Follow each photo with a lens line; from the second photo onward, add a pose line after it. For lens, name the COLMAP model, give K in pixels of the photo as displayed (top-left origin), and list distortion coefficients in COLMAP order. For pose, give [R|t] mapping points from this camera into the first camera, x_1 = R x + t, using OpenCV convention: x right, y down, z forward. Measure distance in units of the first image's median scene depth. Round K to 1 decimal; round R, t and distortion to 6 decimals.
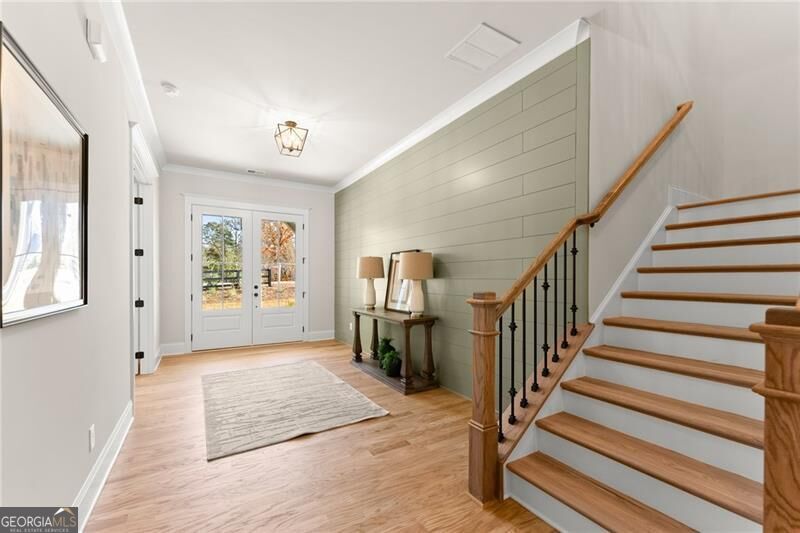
lens RADIAL K [[334.7, 0, 399.8], [0, 334.7, 278.3], [0, 0, 1]] dist [0.001133, 0.000120]
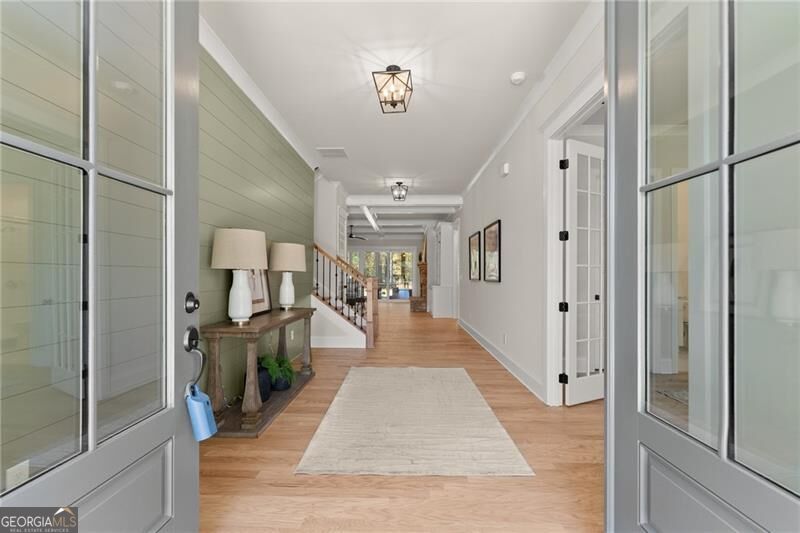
lens RADIAL K [[334.7, 0, 399.8], [0, 334.7, 278.3], [0, 0, 1]] dist [0.001133, 0.000120]
pose [[-0.845938, -0.002287, 0.533277, -0.753602], [0.000026, 0.999991, 0.004329, 0.020852], [-0.533282, 0.003676, -0.845930, 1.654887]]
